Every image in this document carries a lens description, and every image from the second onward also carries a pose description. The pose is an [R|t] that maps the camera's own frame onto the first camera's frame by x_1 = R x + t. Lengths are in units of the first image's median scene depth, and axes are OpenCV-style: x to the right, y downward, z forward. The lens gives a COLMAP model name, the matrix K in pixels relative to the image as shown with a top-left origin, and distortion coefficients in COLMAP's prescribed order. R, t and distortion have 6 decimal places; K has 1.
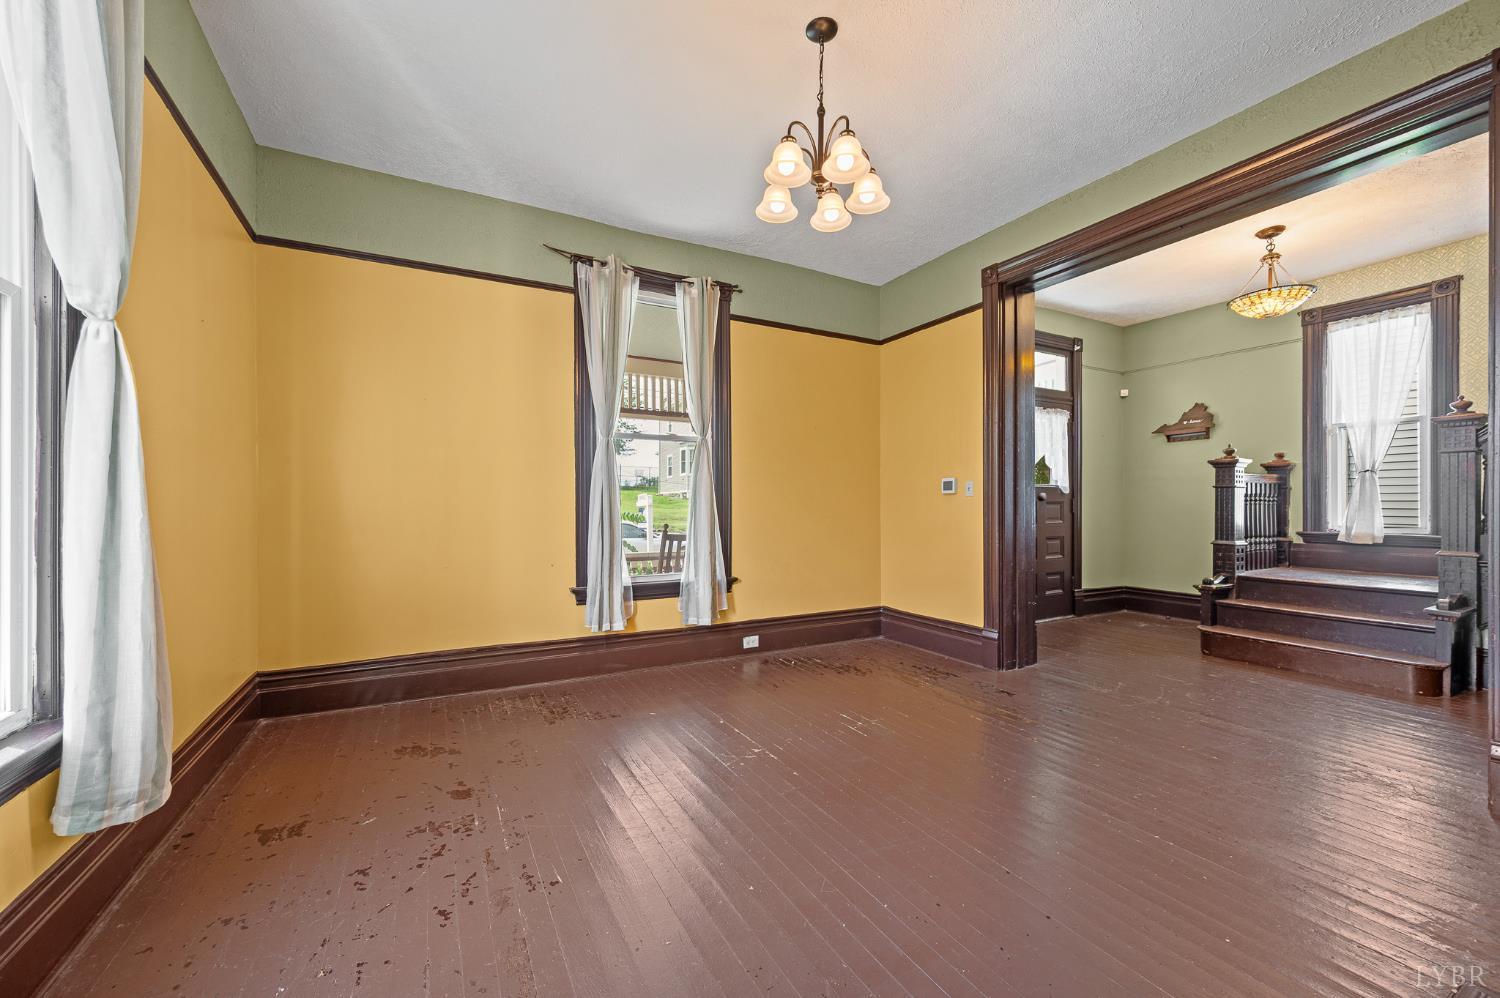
lens RADIAL K [[596.2, 0, 743.4], [0, 596.2, 512.4], [0, 0, 1]] dist [-0.002153, 0.000146]
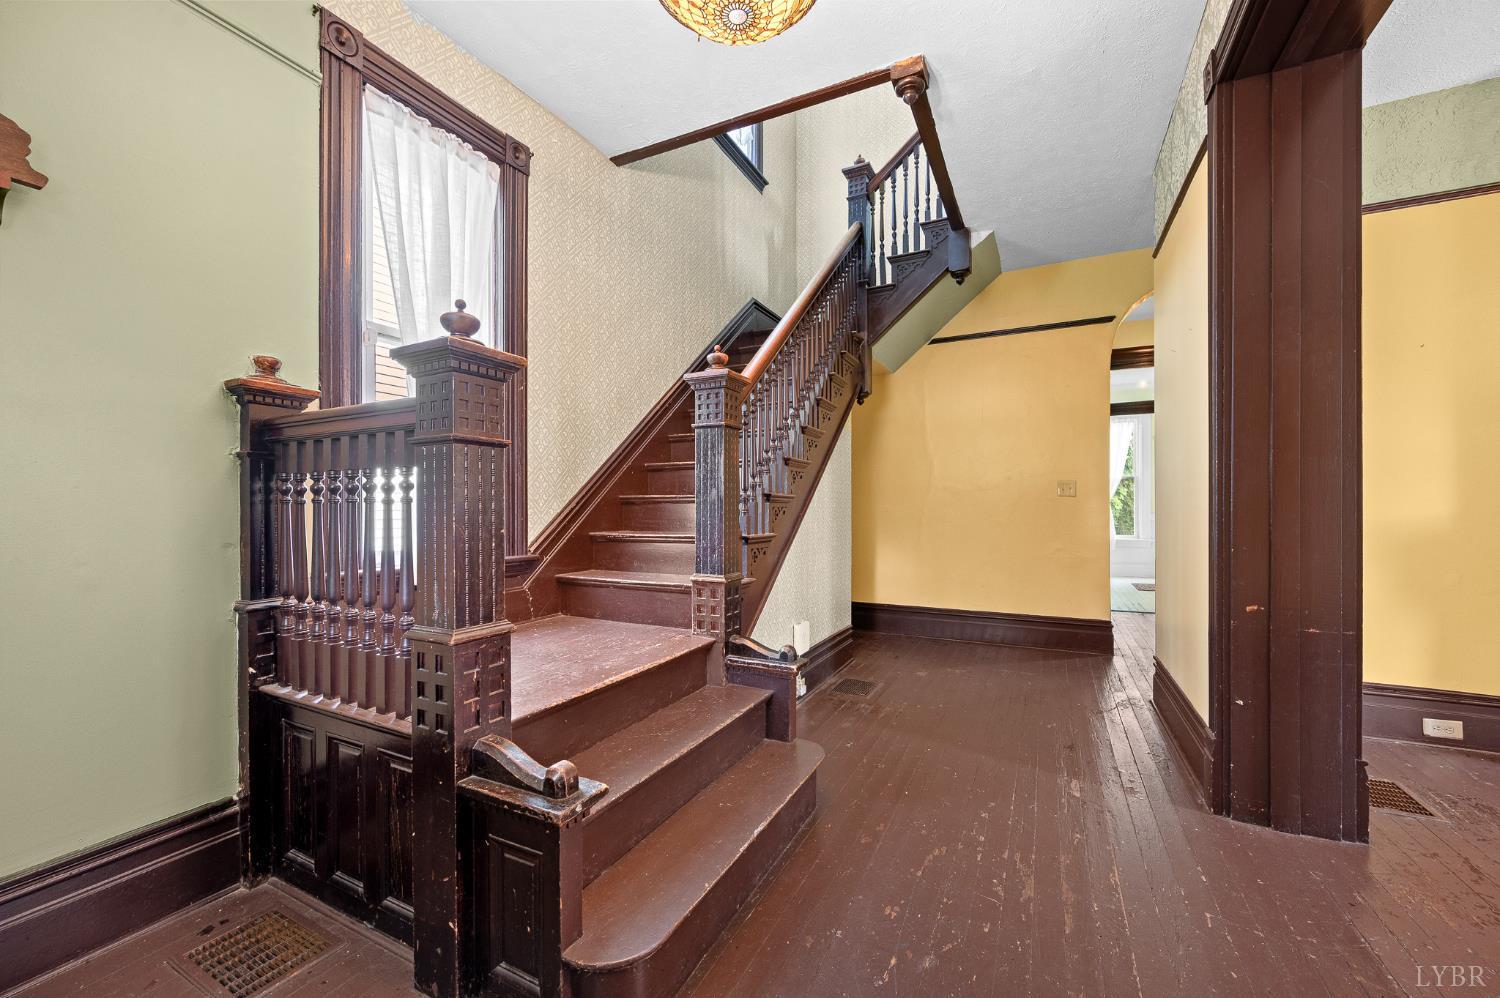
lens RADIAL K [[596.2, 0, 754.1], [0, 596.2, 503.5], [0, 0, 1]] dist [-0.002153, 0.000146]
pose [[-0.570694, 0.009113, 0.821112, 0.458913], [0.011905, 0.999925, -0.002823, -0.008908], [-0.821076, 0.008164, -0.570760, 0.992560]]
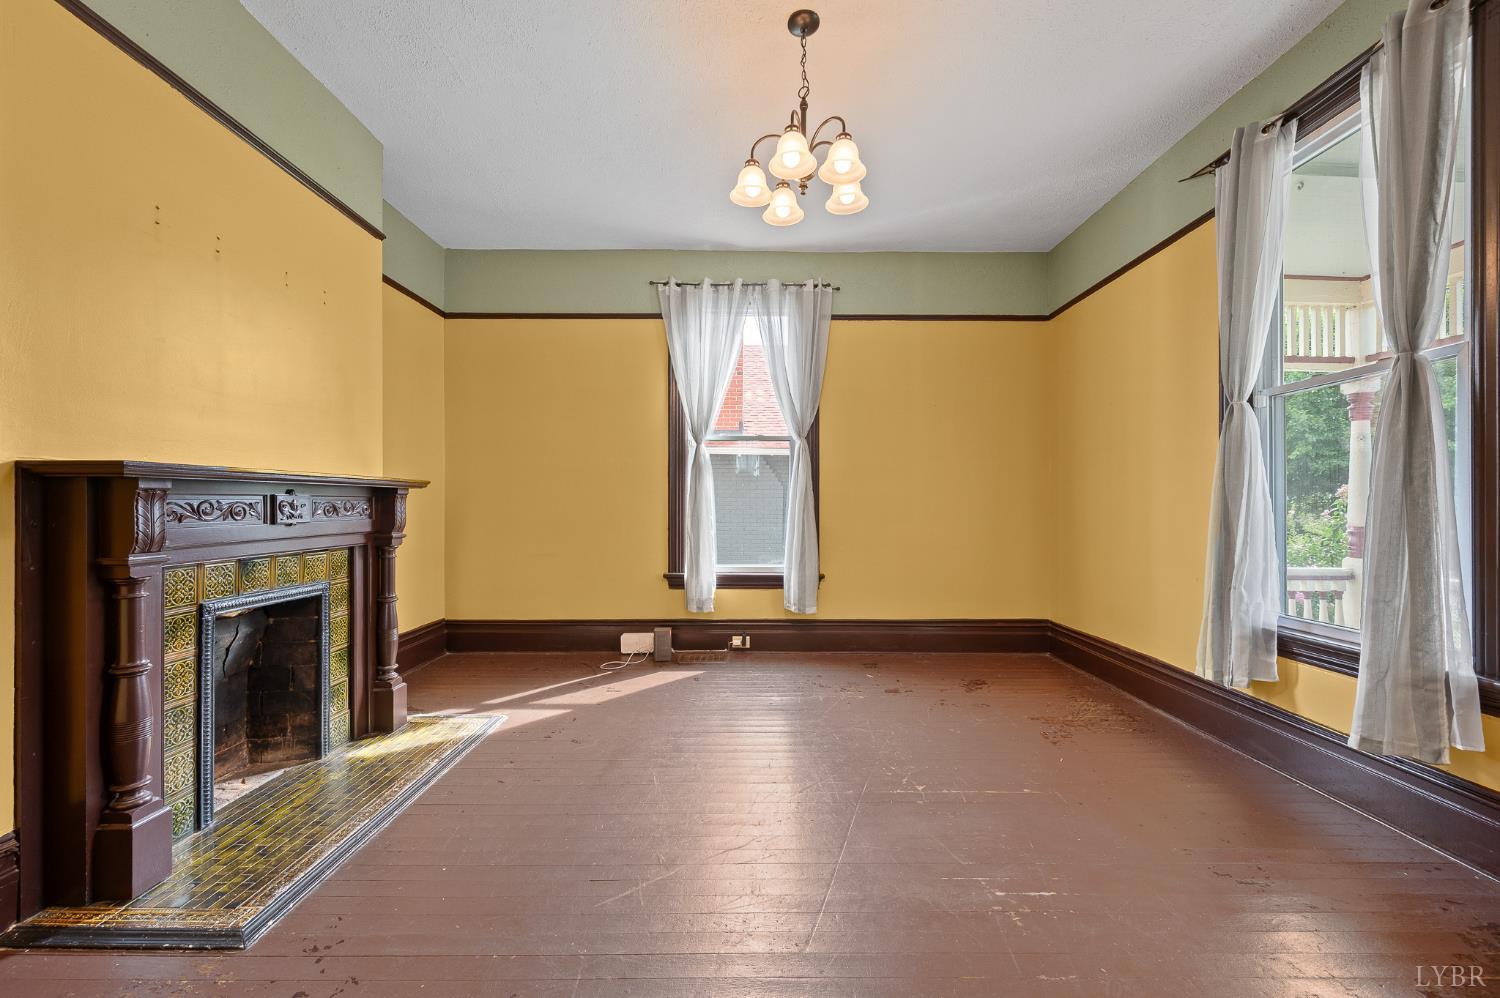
lens RADIAL K [[596.2, 0, 751.8], [0, 596.2, 504.3], [0, 0, 1]] dist [-0.002153, 0.000146]
pose [[-0.464463, -0.002051, -0.885590, 0.491574], [-0.007285, 0.999972, 0.001505, -0.004423], [0.885563, 0.007151, -0.464465, 0.647064]]
